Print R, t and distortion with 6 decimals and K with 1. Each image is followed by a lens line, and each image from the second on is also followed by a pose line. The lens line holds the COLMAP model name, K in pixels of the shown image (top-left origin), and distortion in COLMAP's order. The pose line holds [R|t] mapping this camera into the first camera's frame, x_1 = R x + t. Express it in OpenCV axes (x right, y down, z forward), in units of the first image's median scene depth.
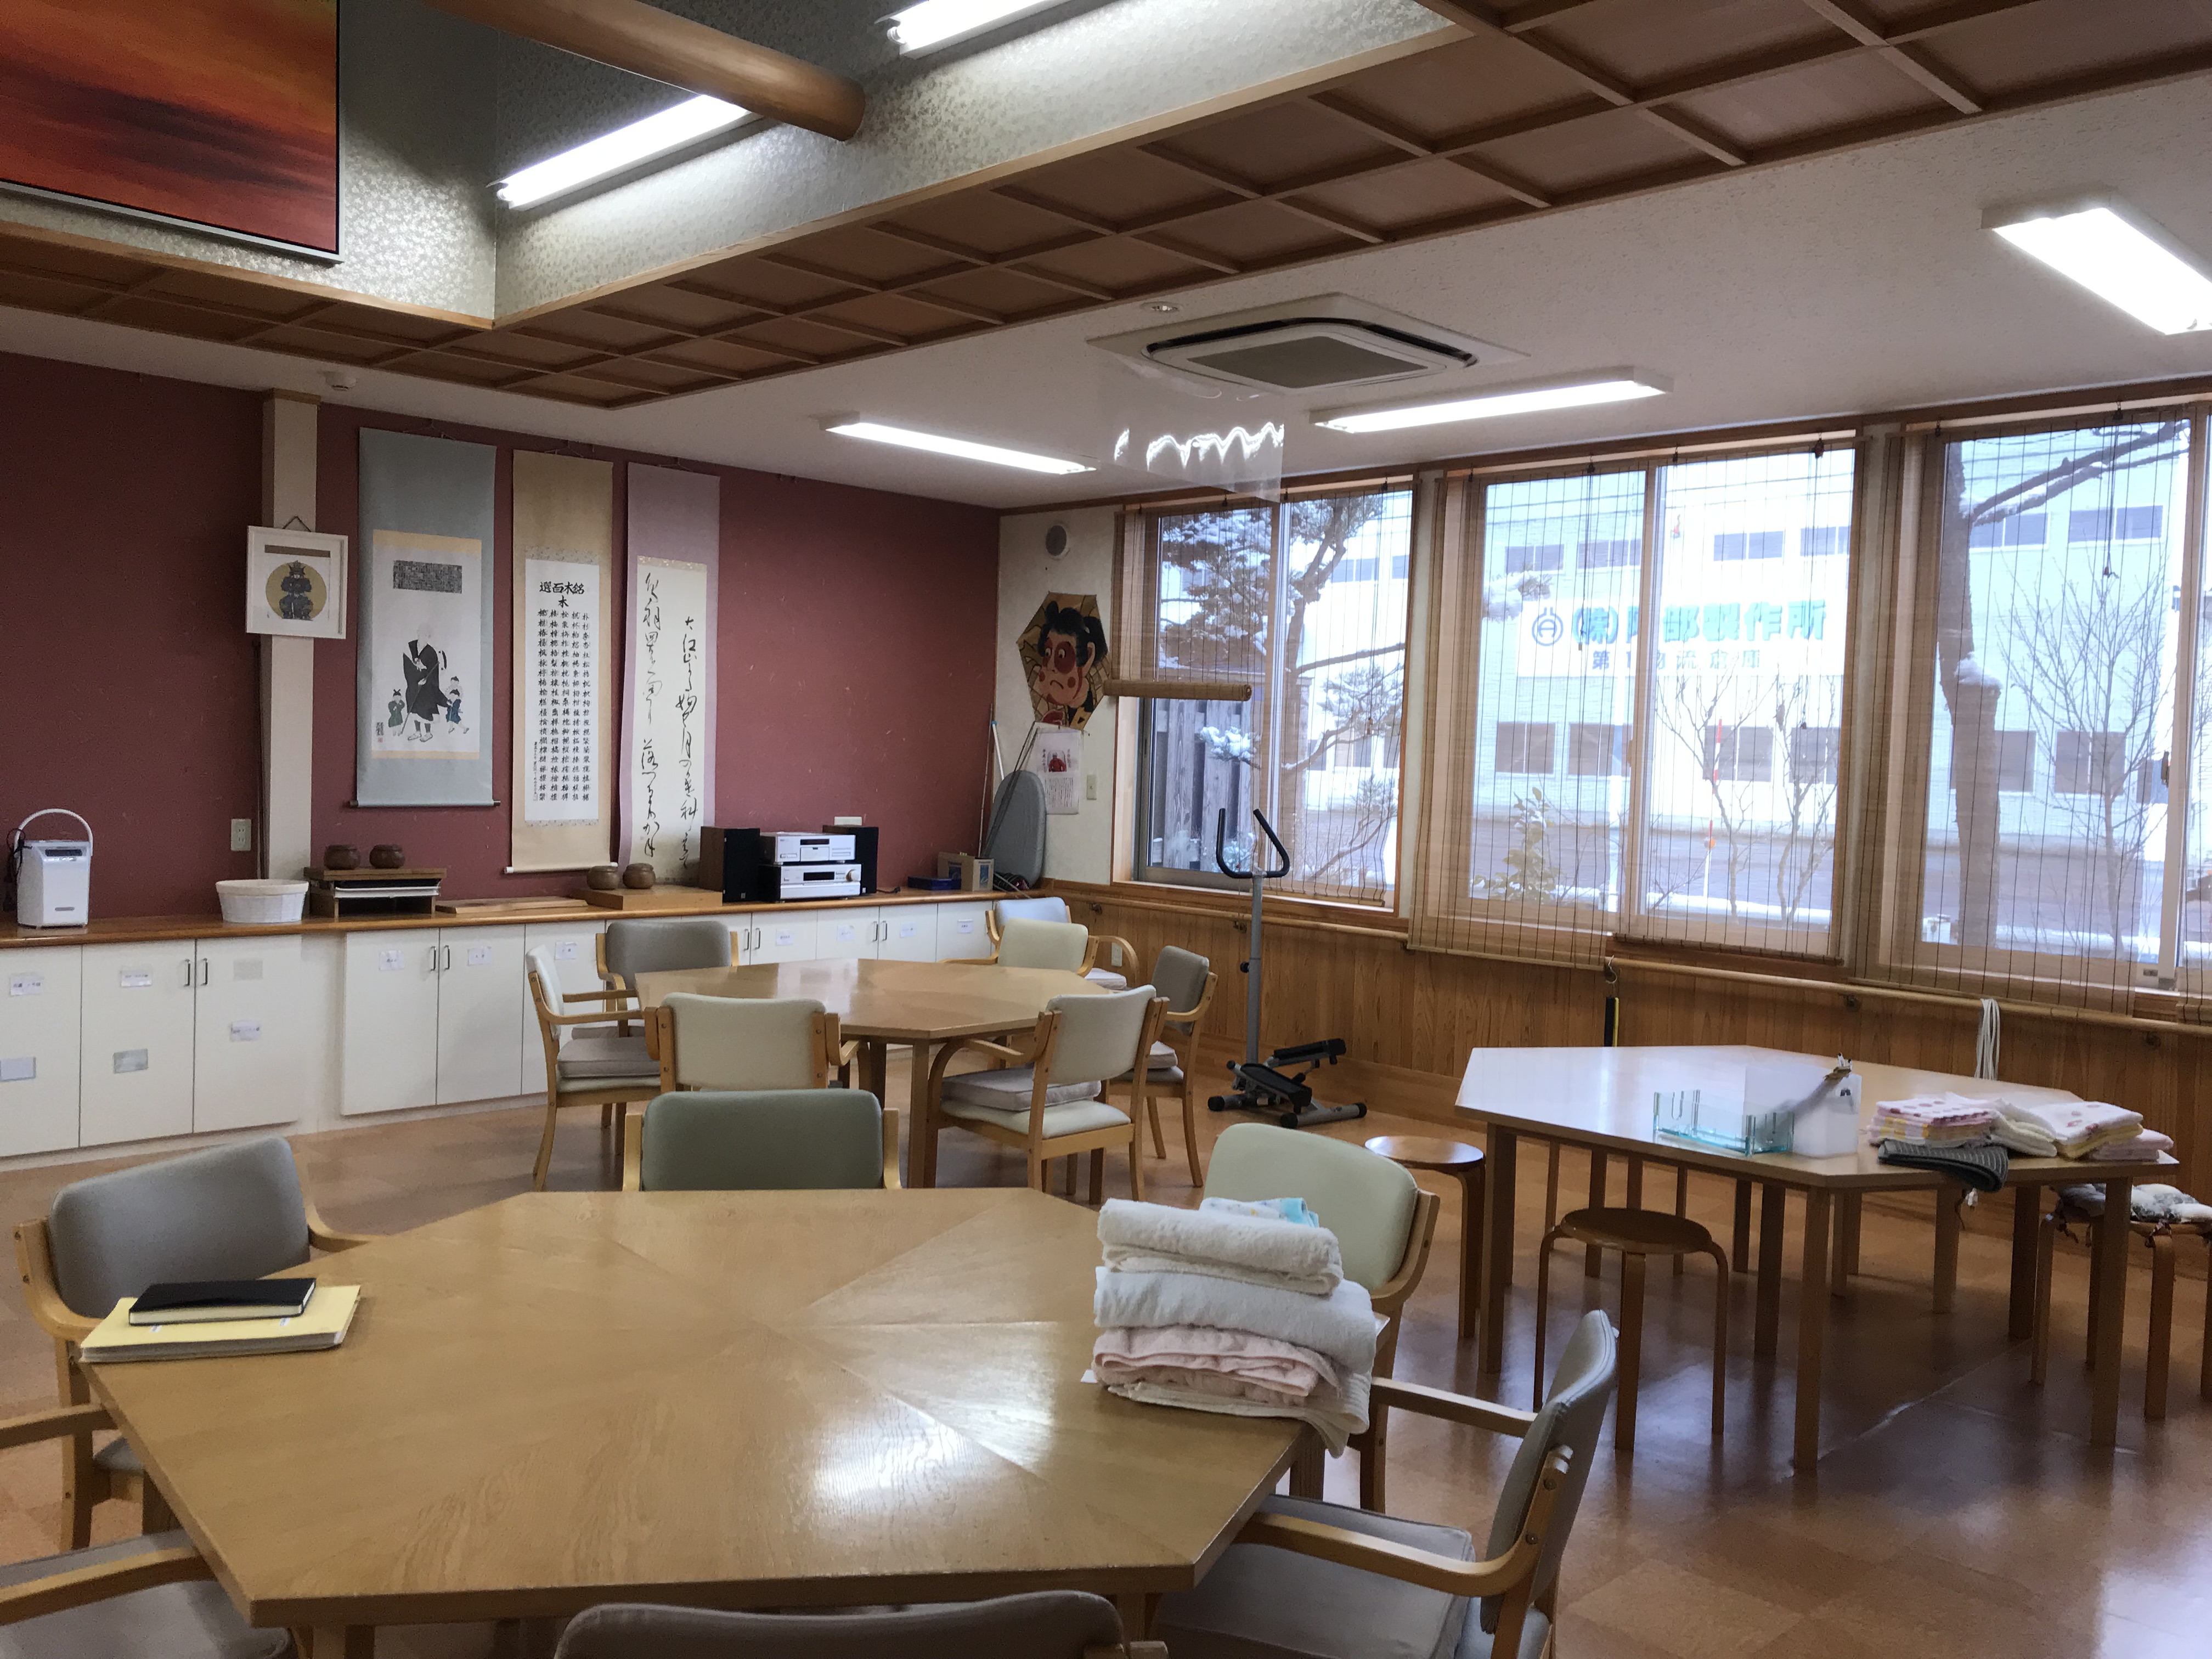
lens RADIAL K [[1816.2, 0, 1108.5], [0, 1816.2, 814.9], [0, 0, 1]] dist [0.056585, -0.075317]
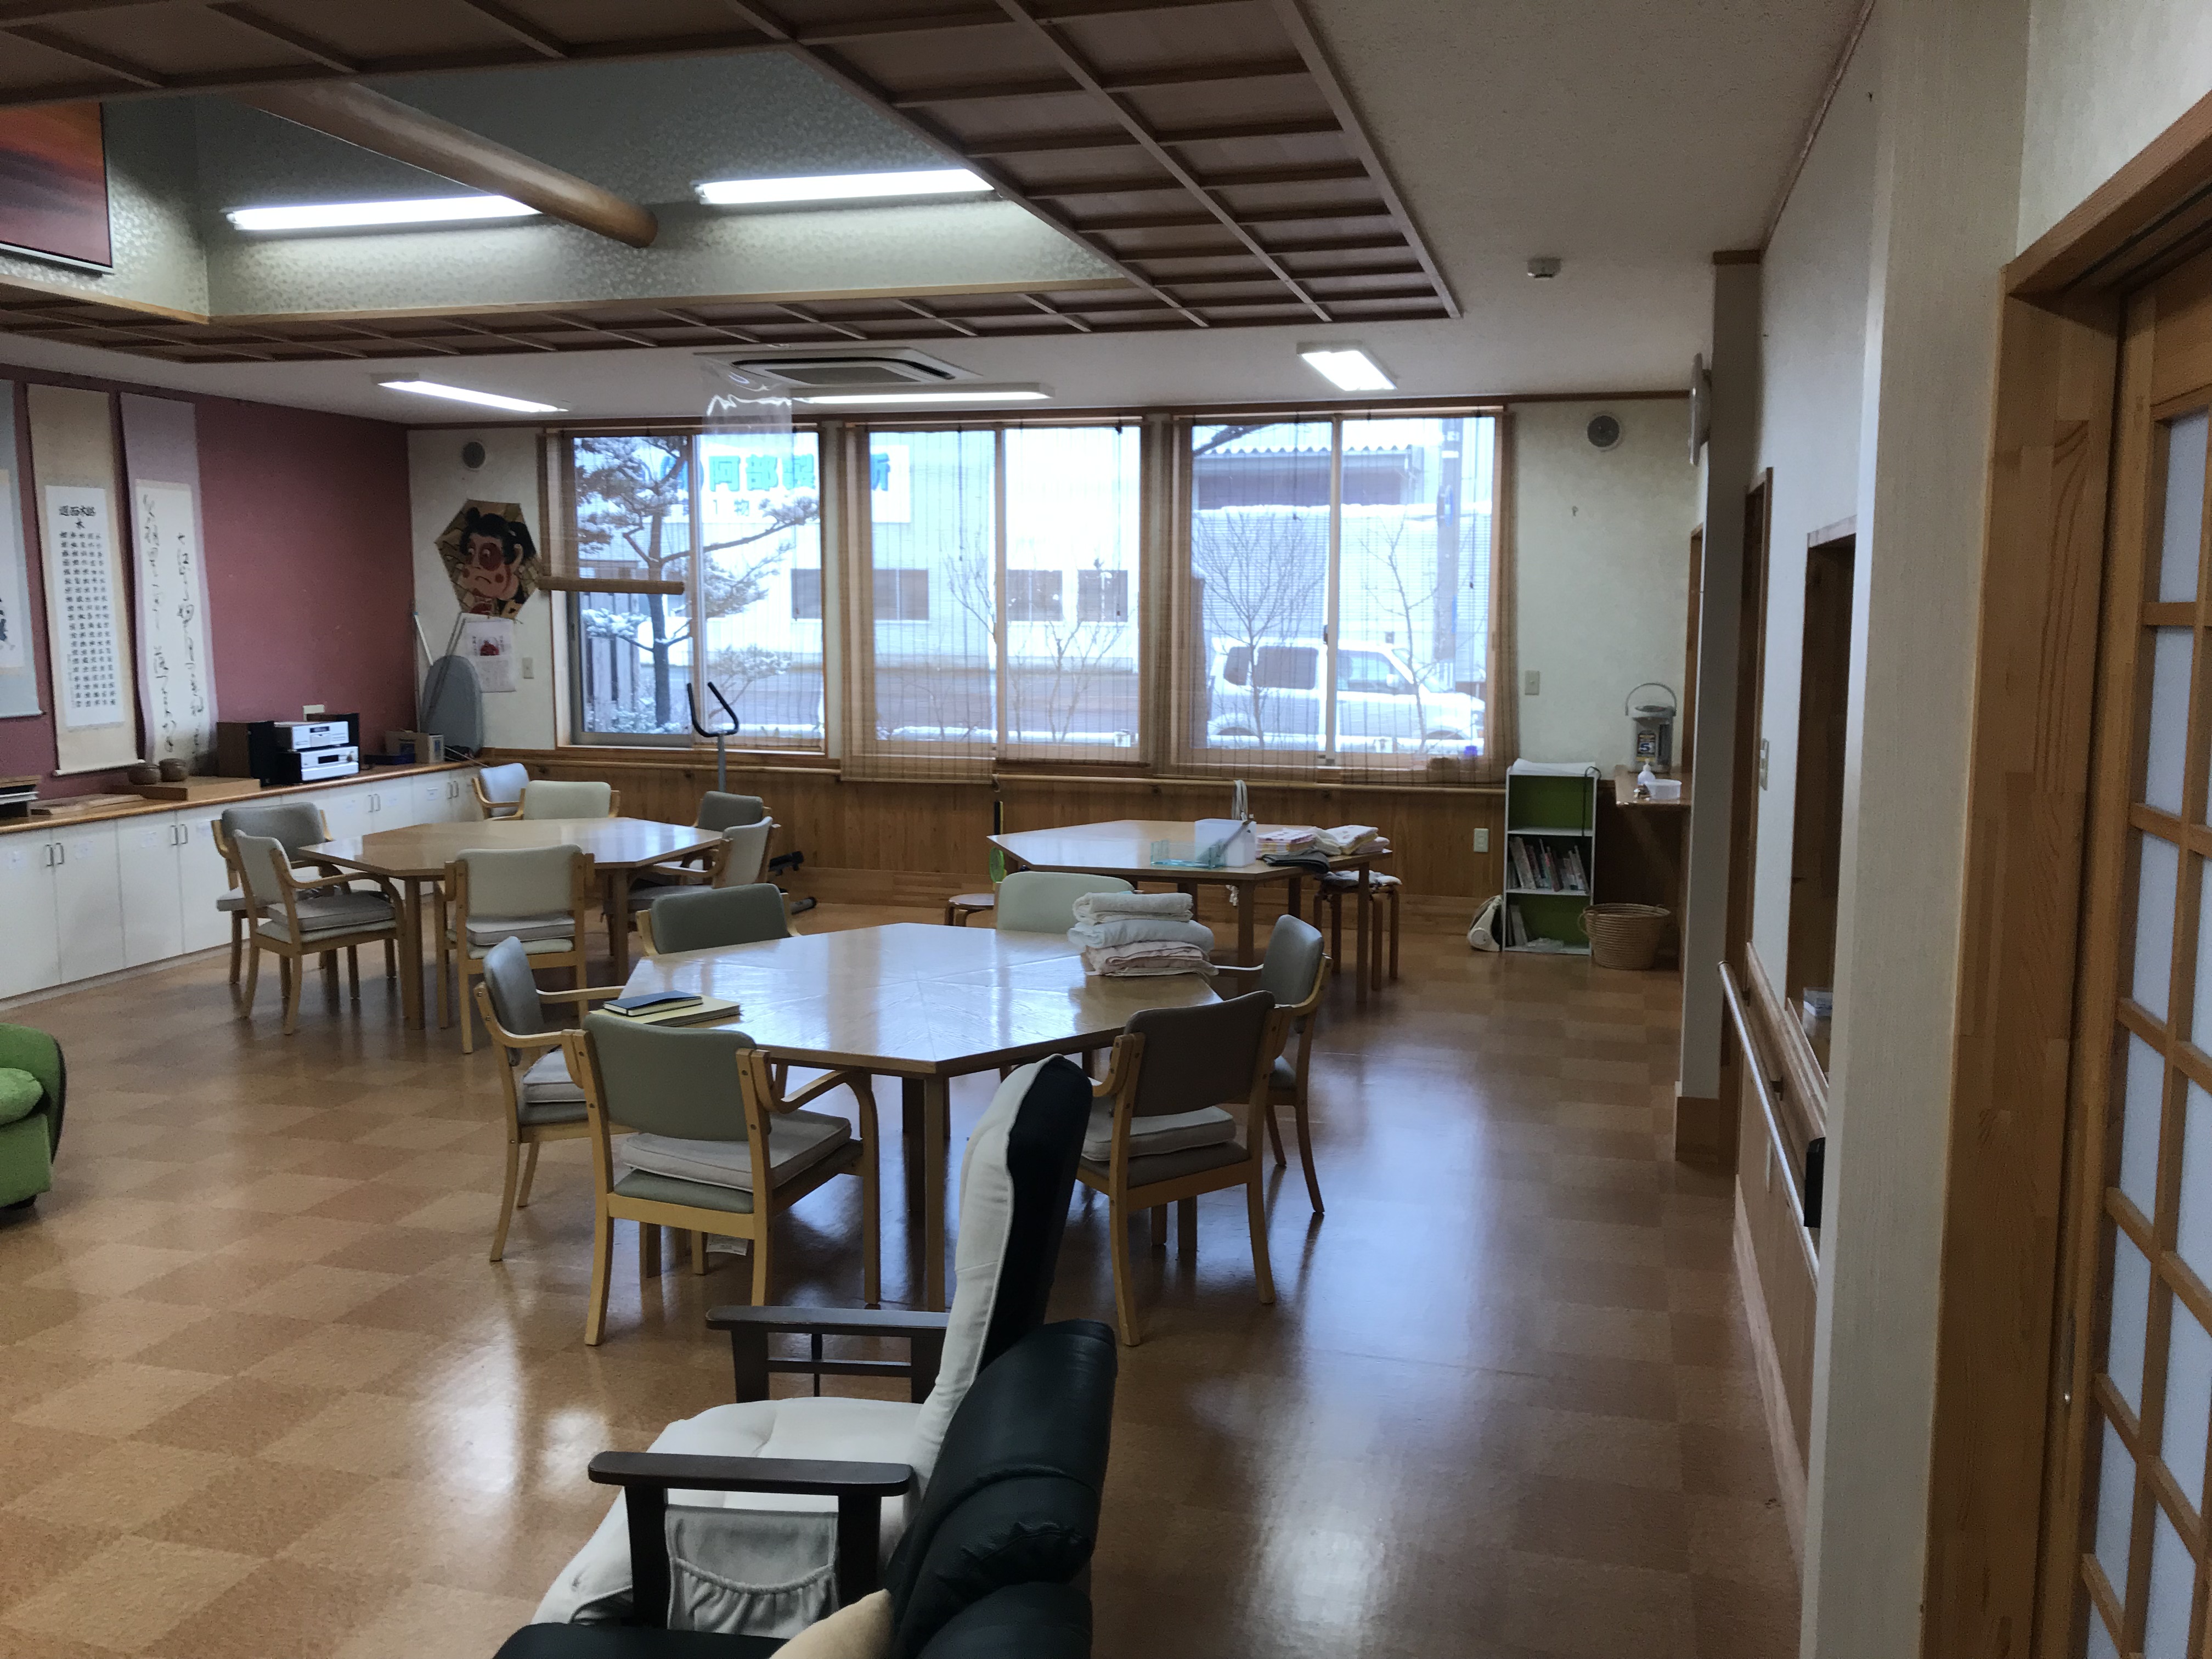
lens RADIAL K [[1816.2, 0, 1110.0], [0, 1816.2, 842.6], [0, 0, 1]] dist [0.056585, -0.075317]
pose [[0.866601, -0.095698, 0.489739, -0.319941], [0.043108, 0.992126, 0.117588, -0.030301], [-0.497136, -0.080790, 0.863903, -0.265925]]
